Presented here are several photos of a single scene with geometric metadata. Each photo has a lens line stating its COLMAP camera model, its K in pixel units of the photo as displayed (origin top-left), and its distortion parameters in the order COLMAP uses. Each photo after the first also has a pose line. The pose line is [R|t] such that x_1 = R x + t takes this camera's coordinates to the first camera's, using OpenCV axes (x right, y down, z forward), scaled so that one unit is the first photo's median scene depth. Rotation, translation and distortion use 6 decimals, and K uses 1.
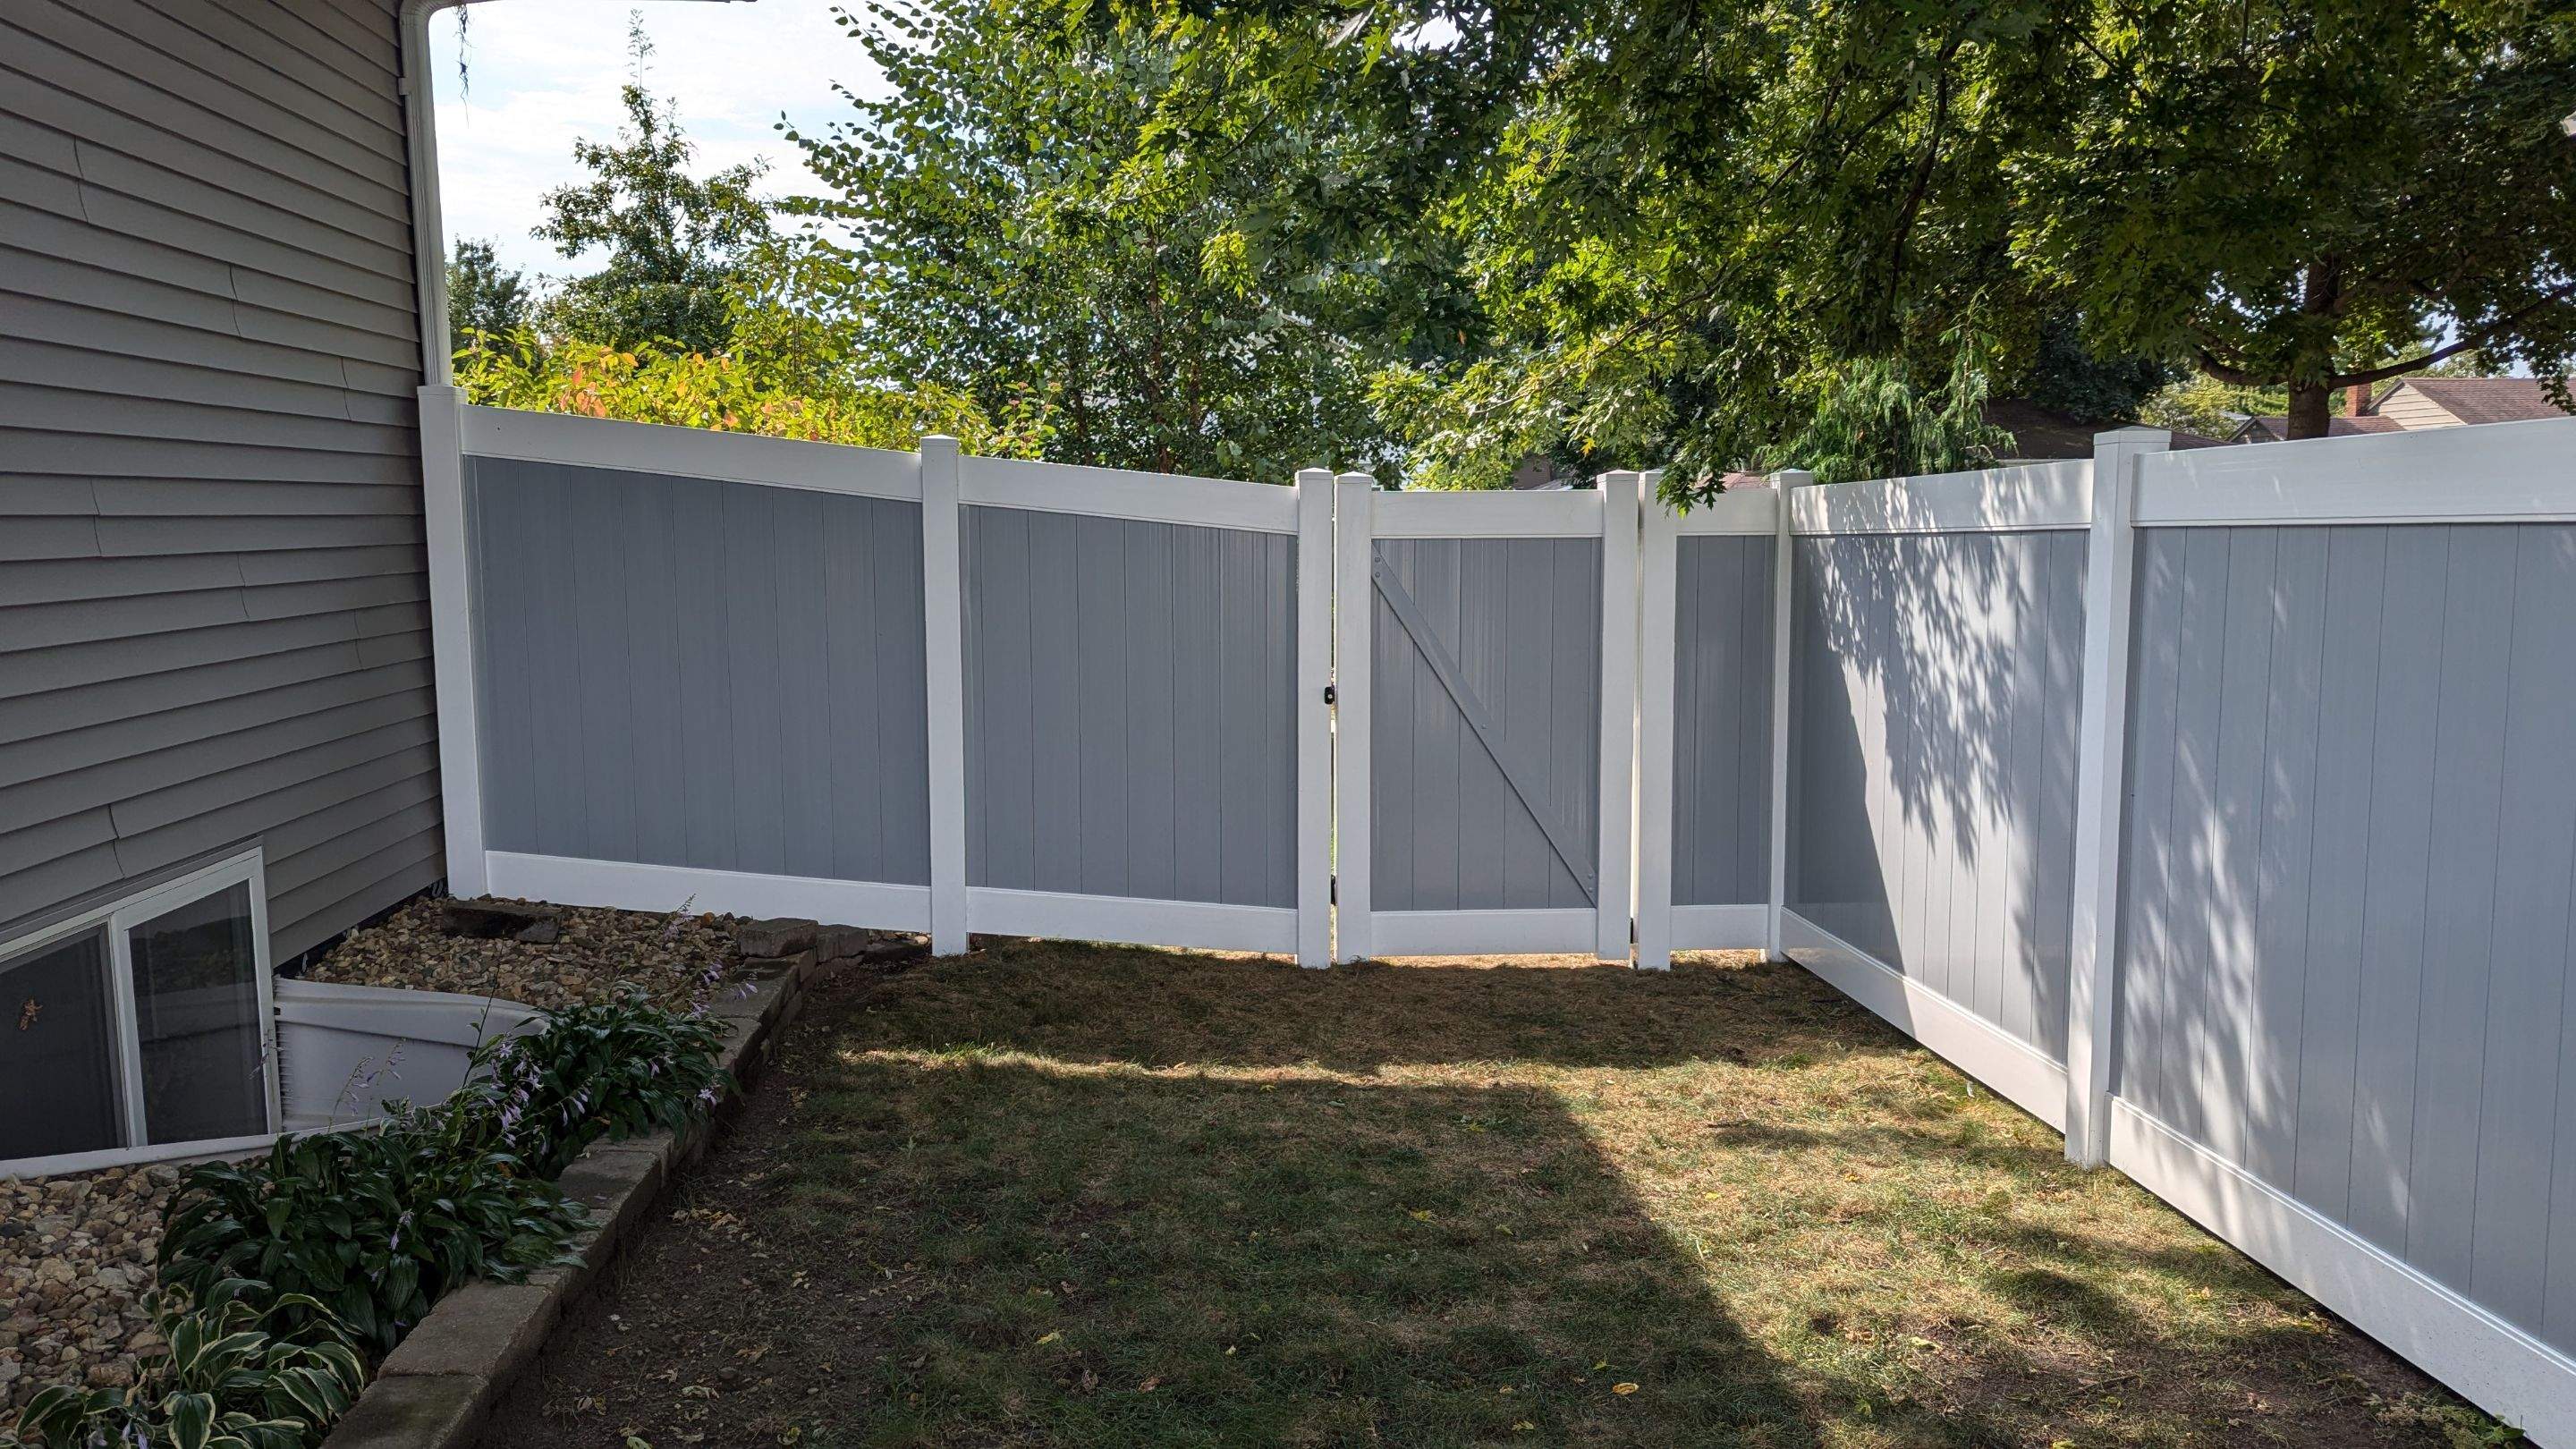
lens RADIAL K [[1938.5, 0, 1183.2], [0, 1938.5, 737.8], [0, 0, 1]] dist [0.070120, -0.095708]
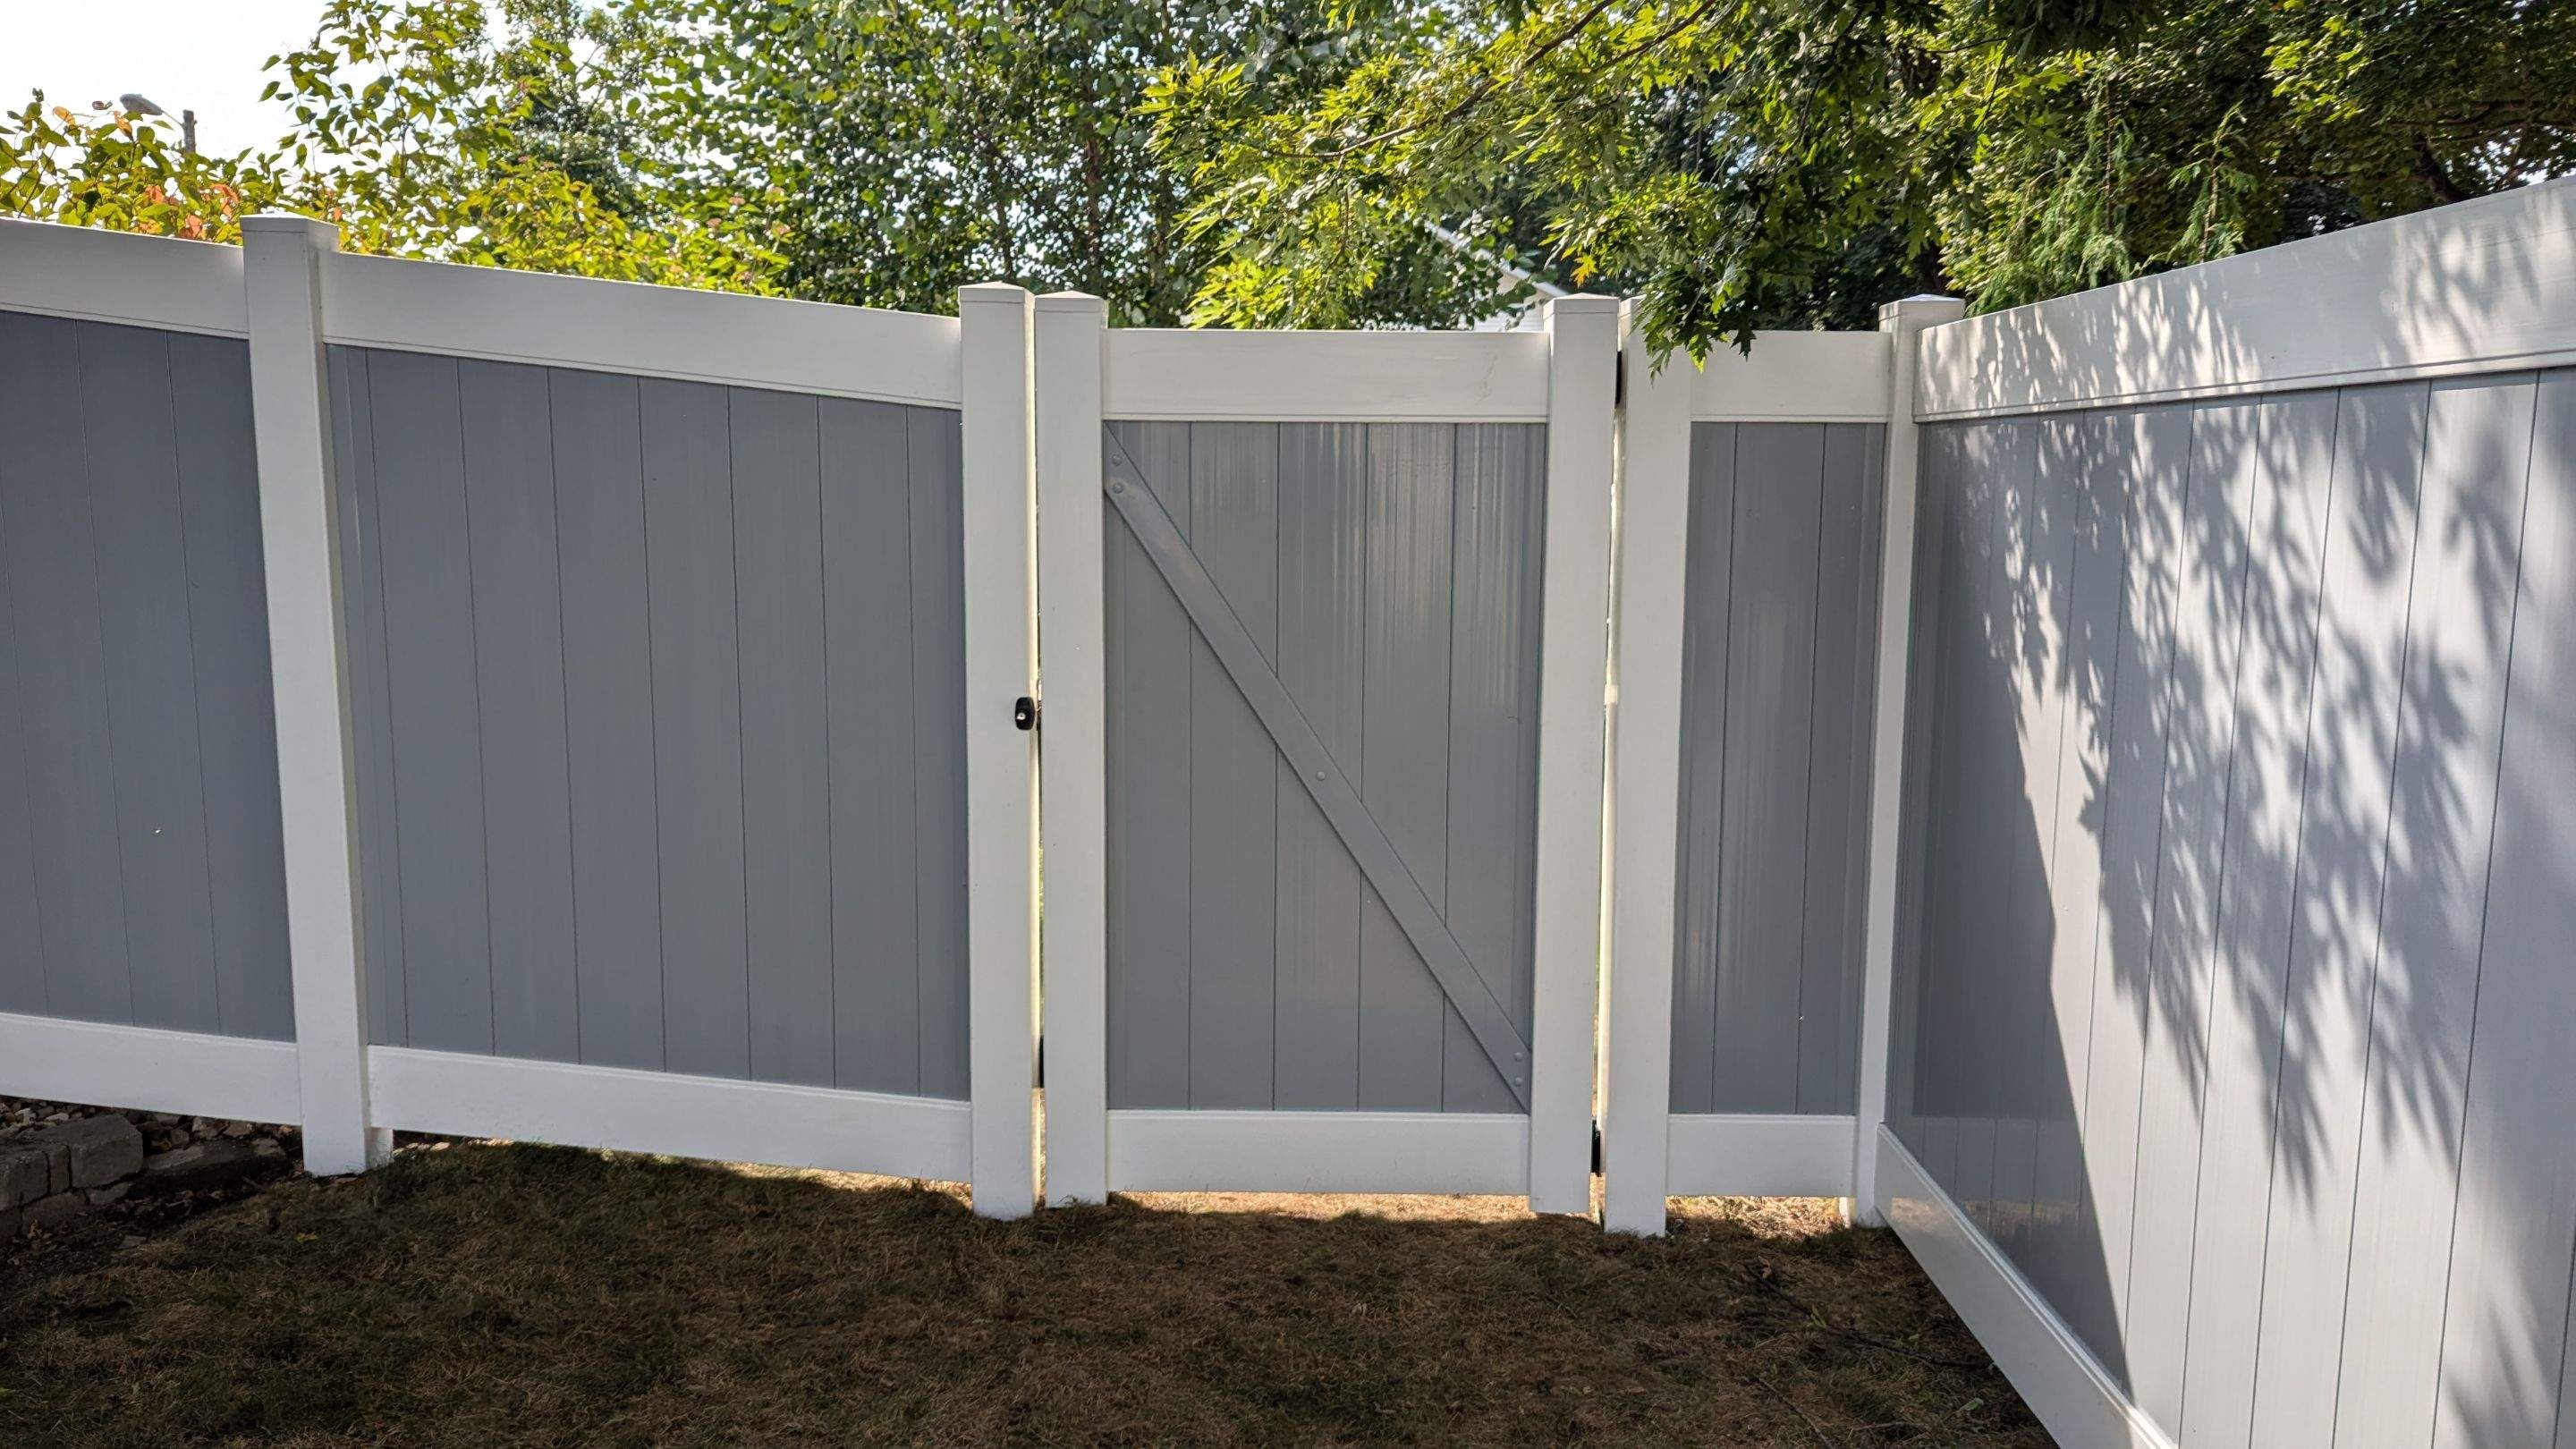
lens RADIAL K [[1810.4, 0, 1277.3], [0, 1810.4, 710.3], [0, 0, 1]] dist [0.062315, -0.070282]
pose [[0.997853, 0.018459, -0.062845, 0.173828], [-0.017223, 0.999648, 0.020163, -0.032984], [0.063195, -0.019038, 0.997820, 0.500505]]
